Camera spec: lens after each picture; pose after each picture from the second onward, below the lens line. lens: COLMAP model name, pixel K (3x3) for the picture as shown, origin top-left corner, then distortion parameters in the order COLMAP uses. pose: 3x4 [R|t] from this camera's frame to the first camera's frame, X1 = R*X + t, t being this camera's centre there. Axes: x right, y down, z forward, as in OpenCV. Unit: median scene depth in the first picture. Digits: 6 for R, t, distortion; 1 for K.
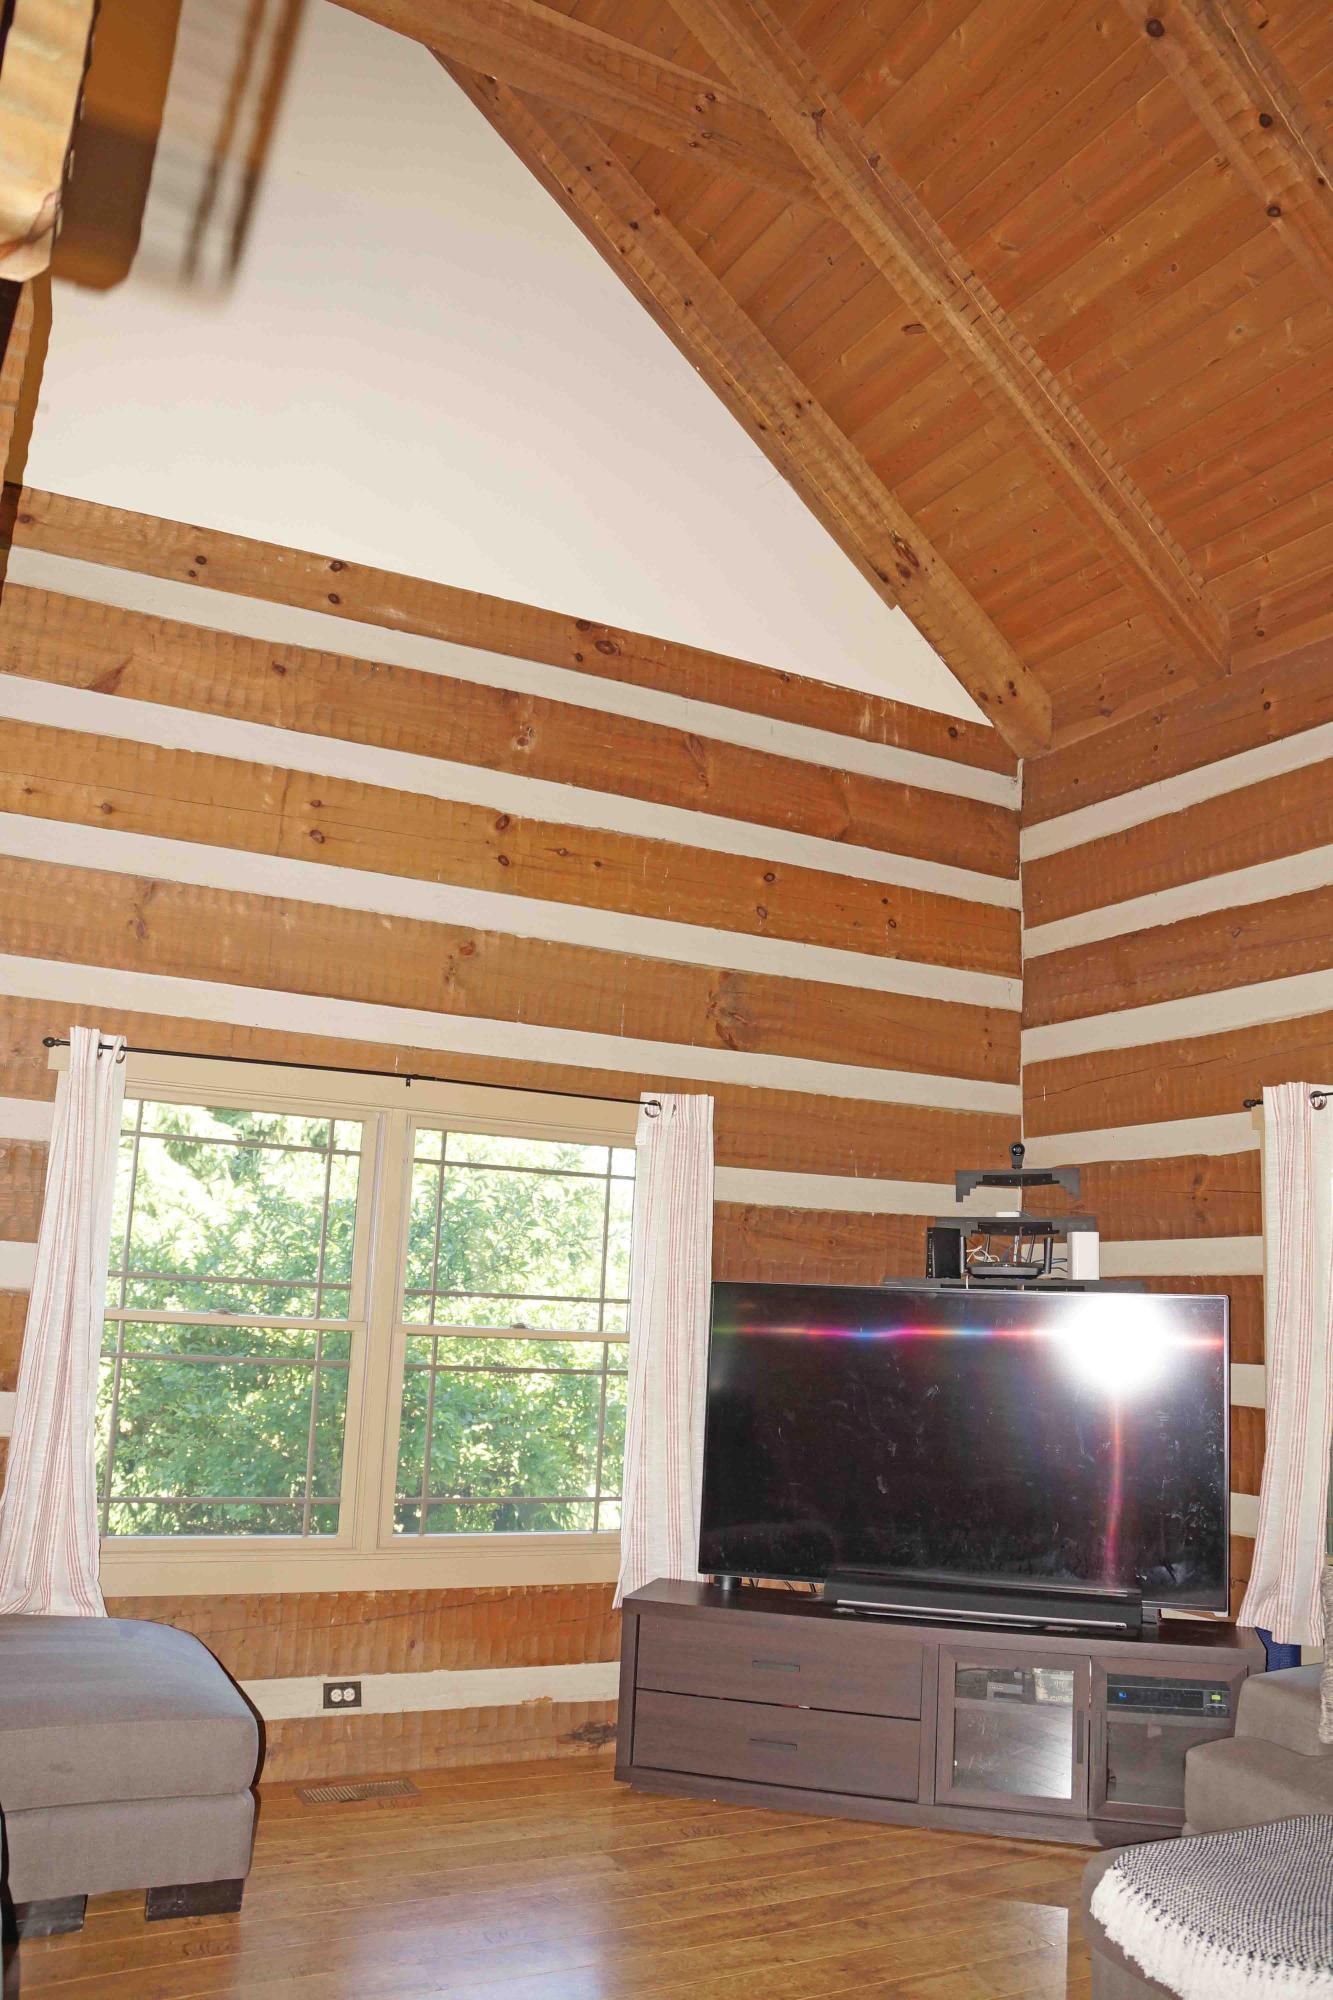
lens RADIAL K [[1541.0, 0, 666.5], [0, 1541.0, 1000.0], [0, 0, 1]] dist [-0.119061, -0.001059]
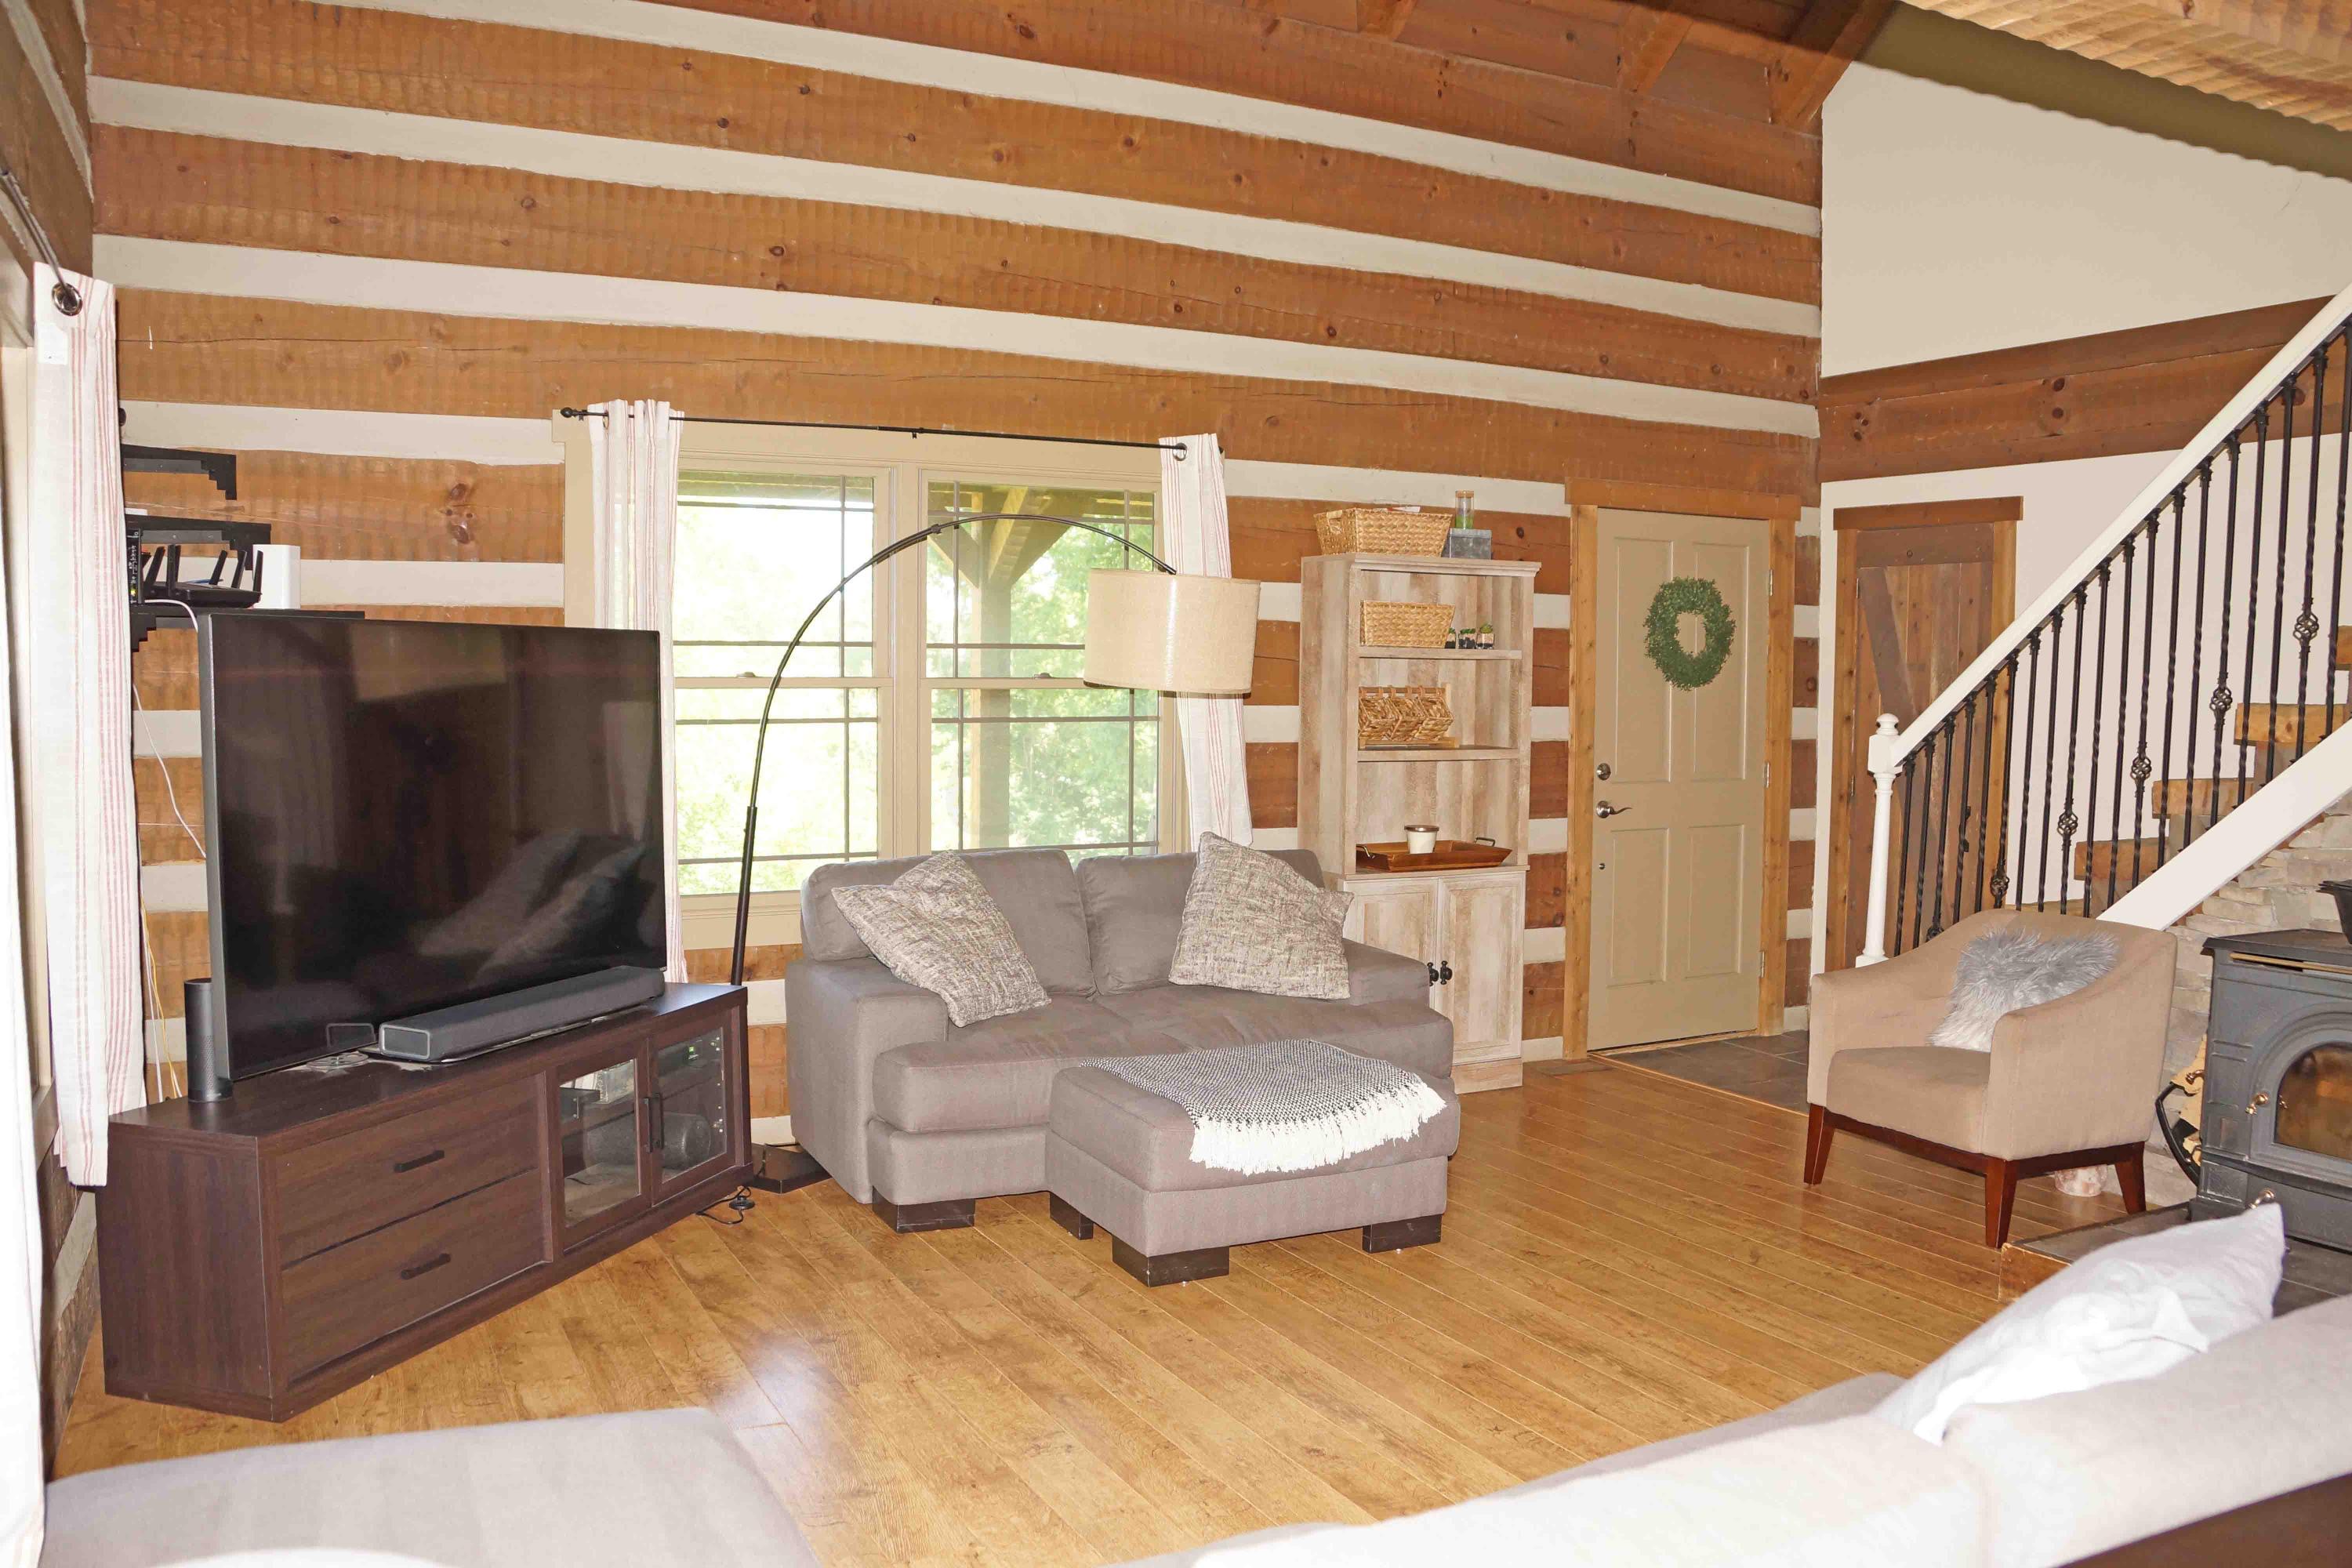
lens RADIAL K [[1812.2, 0, 1176.0], [0, 1812.2, 784.0], [0, 0, 1]] dist [-0.119061, -0.001059]
pose [[0.007146, -0.106507, 0.994286, -0.817257], [-0.185877, 0.976841, 0.105974, 0.130403], [-0.982547, -0.185573, -0.012817, 0.777999]]
